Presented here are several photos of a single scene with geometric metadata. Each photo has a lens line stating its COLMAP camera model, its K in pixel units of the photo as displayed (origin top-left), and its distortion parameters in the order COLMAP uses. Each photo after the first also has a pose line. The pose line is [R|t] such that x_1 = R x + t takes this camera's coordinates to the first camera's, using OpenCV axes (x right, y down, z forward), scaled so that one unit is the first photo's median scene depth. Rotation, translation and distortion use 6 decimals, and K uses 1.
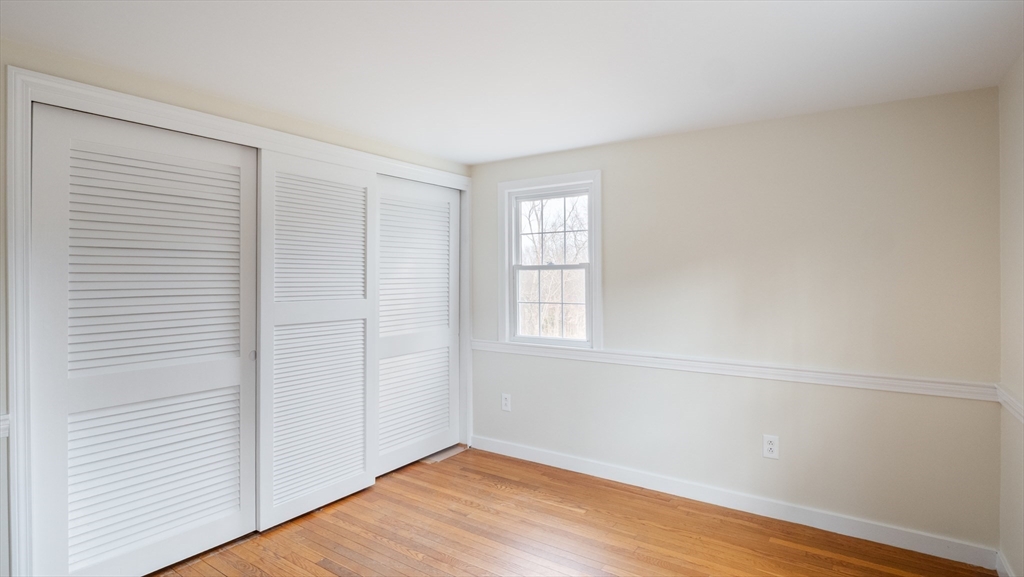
lens RADIAL K [[512.4, 0, 512.3], [0, 512.4, 268.5], [0, 0, 1]] dist [-0.006245, -0.001527]
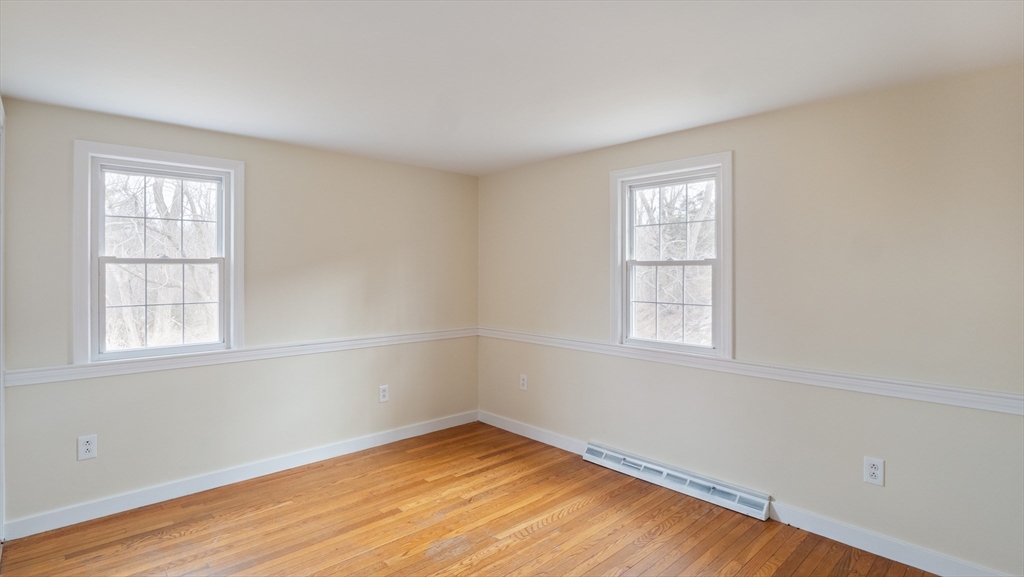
lens RADIAL K [[512.4, 0, 512.3], [0, 512.4, 268.5], [0, 0, 1]] dist [-0.006245, -0.001527]
pose [[0.222217, -0.000494, 0.974997, -0.653418], [-0.019804, 0.999791, 0.005020, -0.006128], [-0.974796, -0.020424, 0.222161, 0.298808]]
